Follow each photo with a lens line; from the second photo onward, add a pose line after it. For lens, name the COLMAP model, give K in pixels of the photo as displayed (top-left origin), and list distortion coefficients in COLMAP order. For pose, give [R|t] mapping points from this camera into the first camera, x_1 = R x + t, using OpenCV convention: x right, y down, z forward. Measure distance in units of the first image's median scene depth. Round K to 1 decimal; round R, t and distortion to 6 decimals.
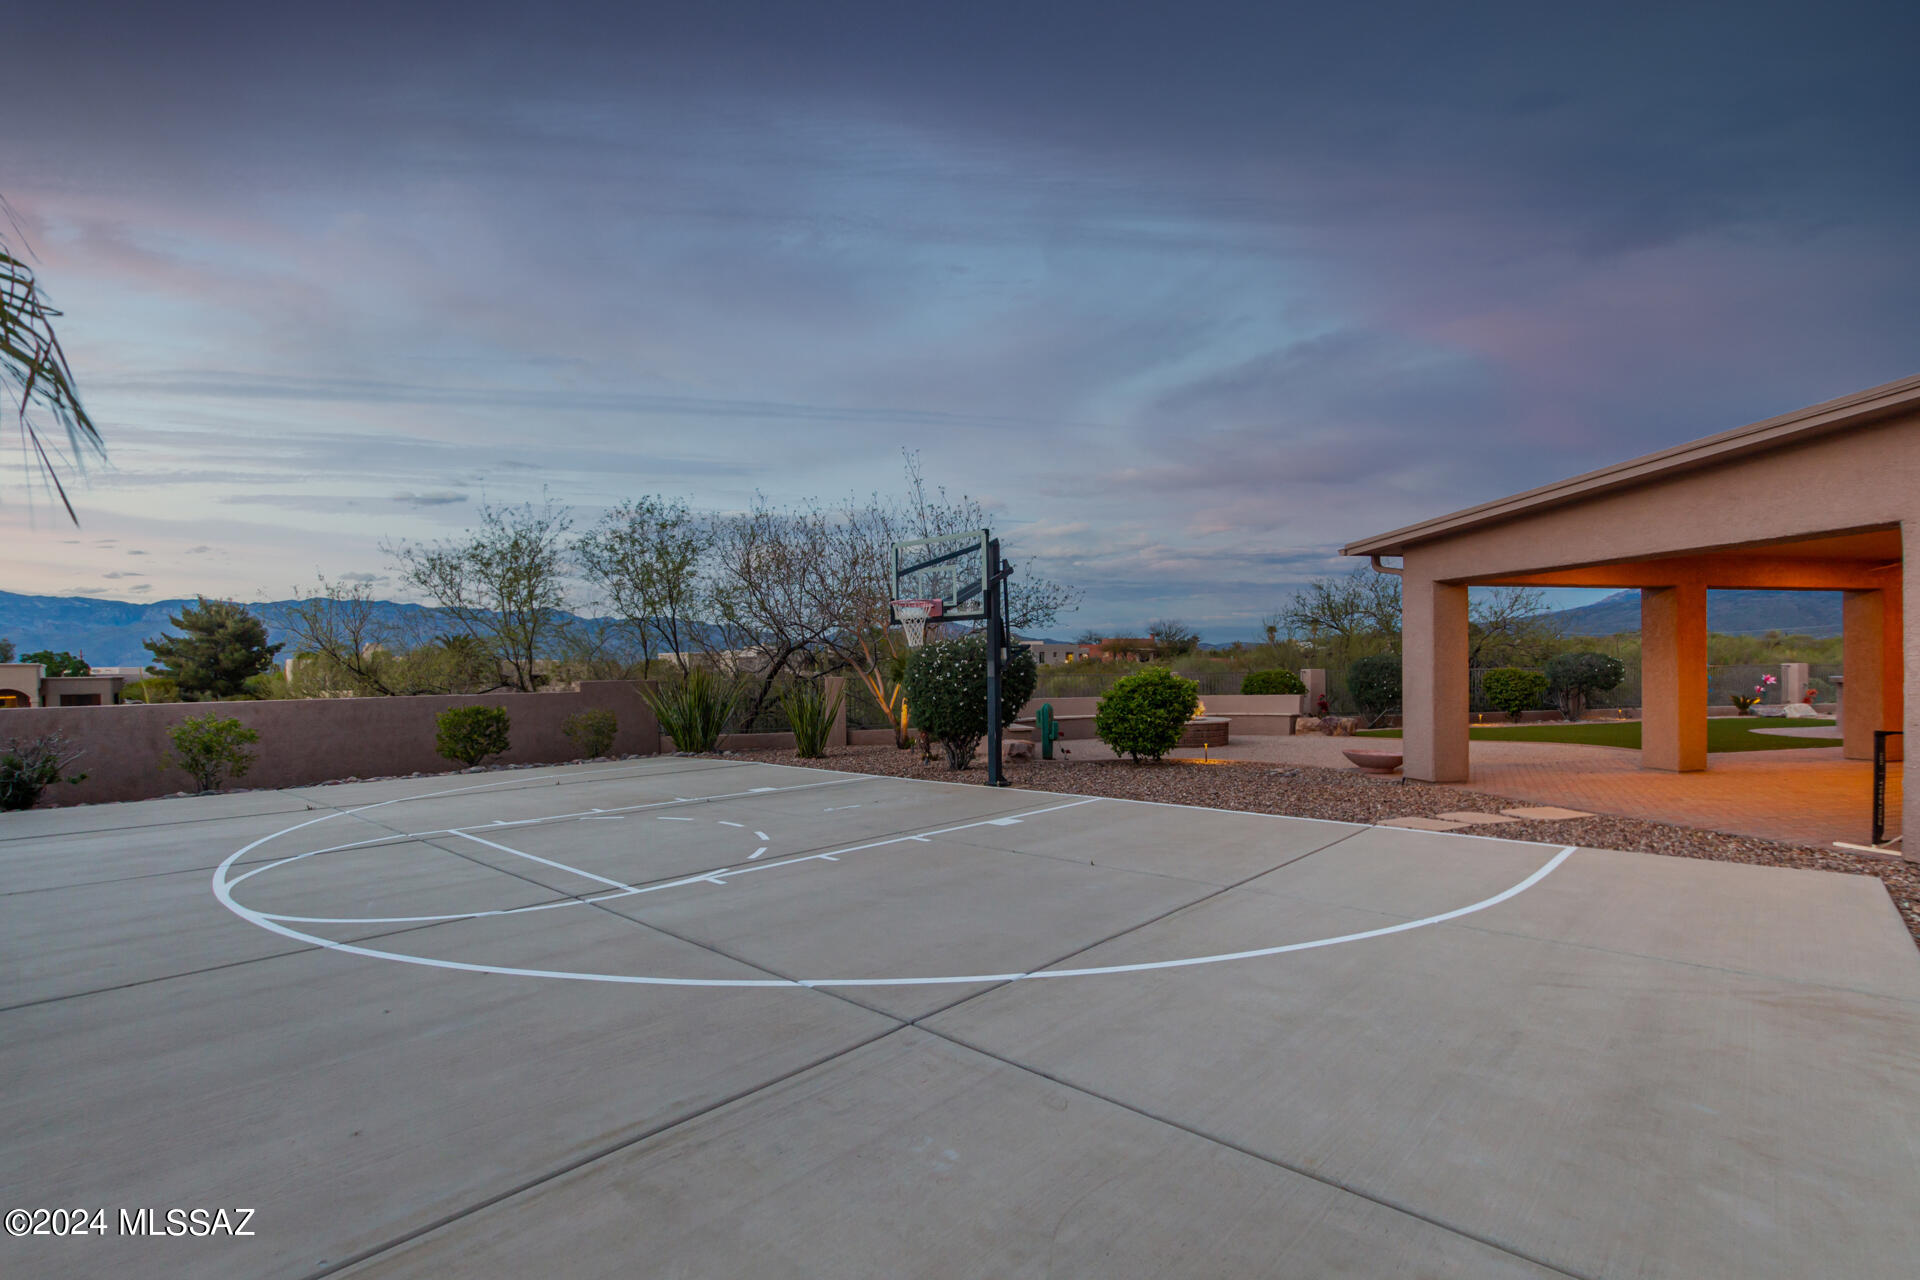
lens RADIAL K [[850.6, 0, 963.4], [0, 850.6, 680.4], [0, 0, 1]] dist [-0.002033, -0.000653]
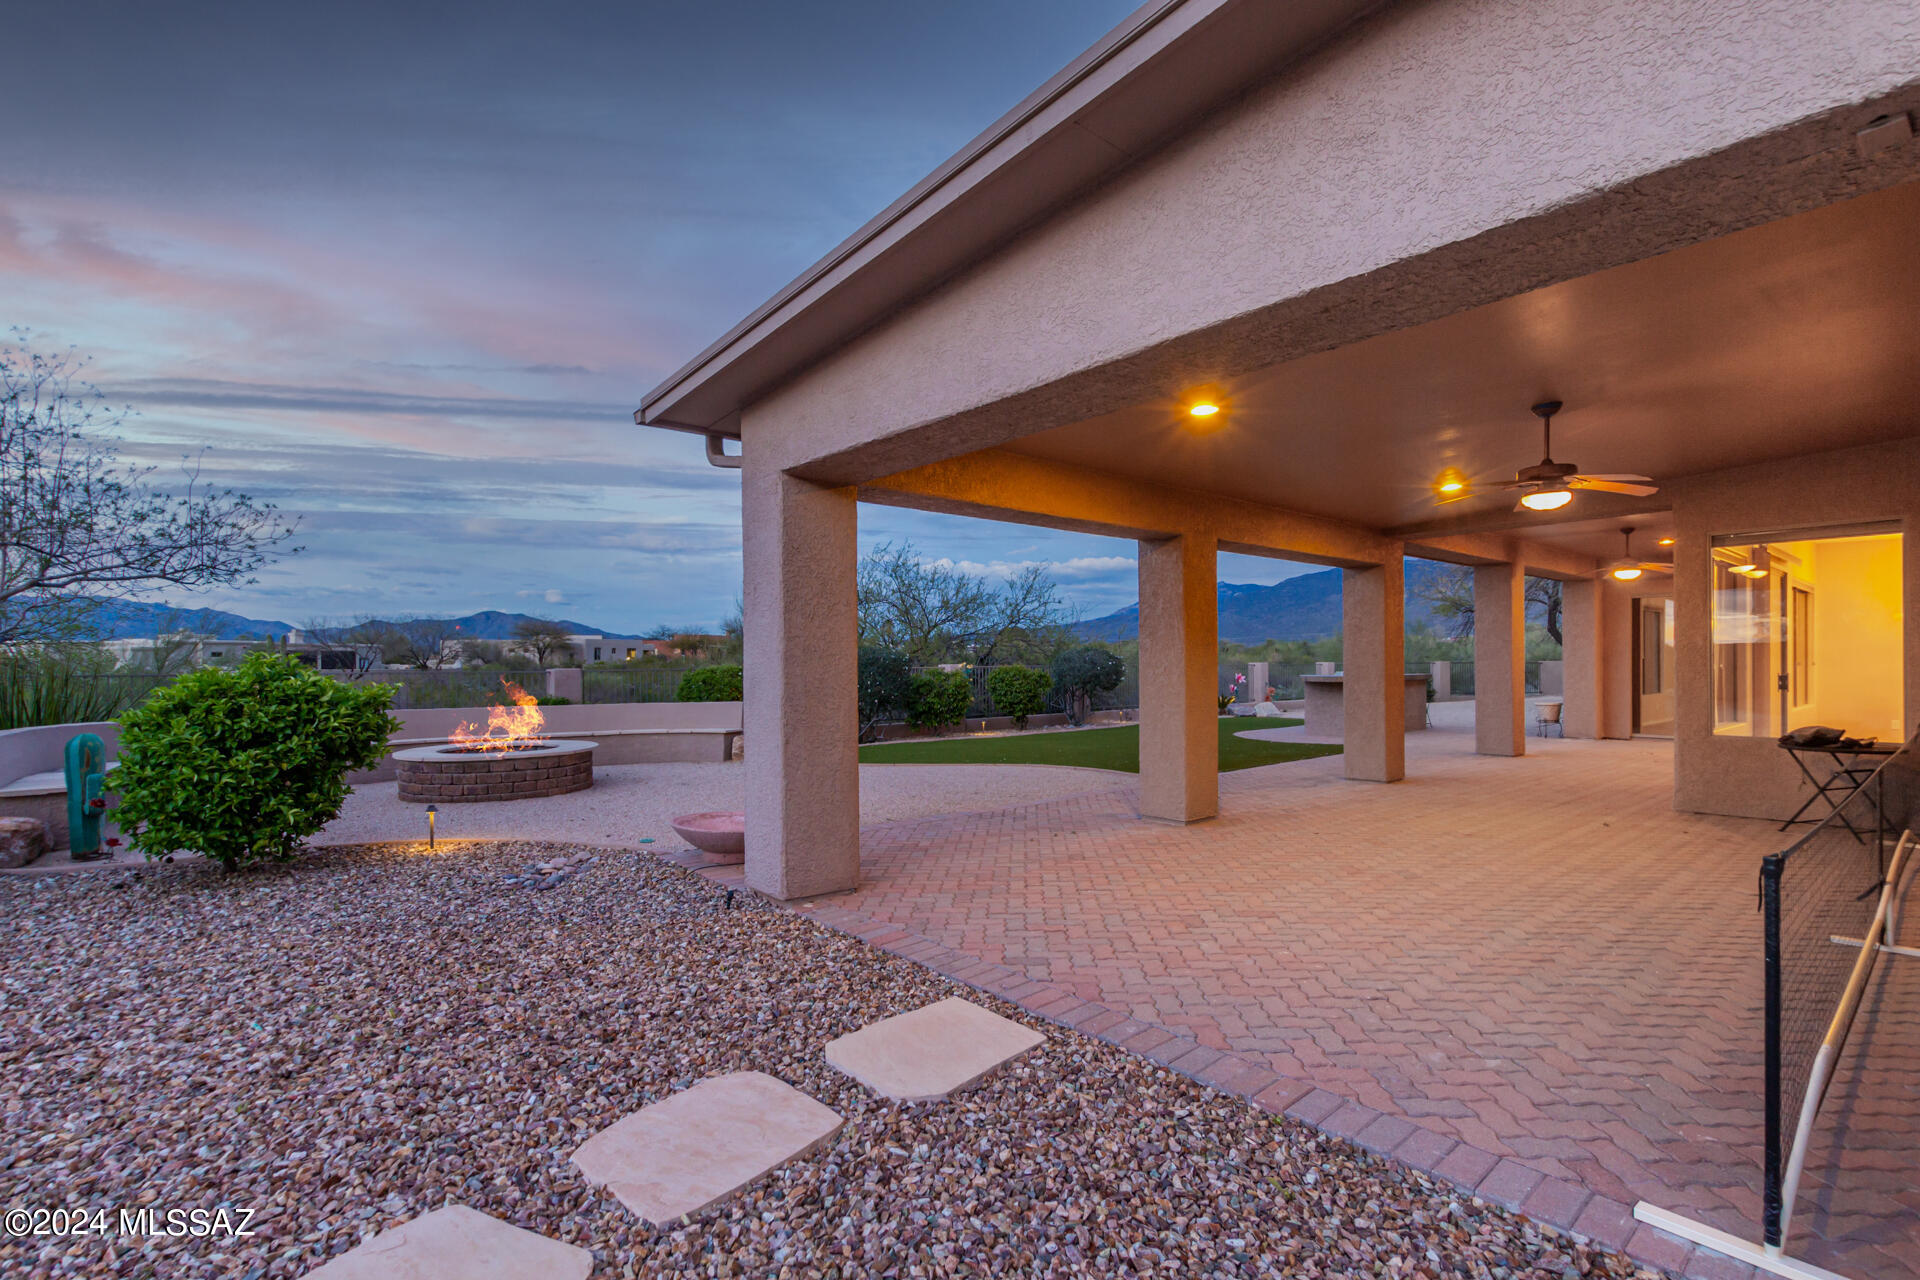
lens RADIAL K [[850.6, 0, 963.4], [0, 850.6, 680.4], [0, 0, 1]] dist [-0.002033, -0.000653]
pose [[0.892170, -0.002257, 0.451694, 0.220445], [0.001474, 0.999997, 0.002084, -0.001468], [-0.451697, -0.001194, 0.892170, 0.275103]]
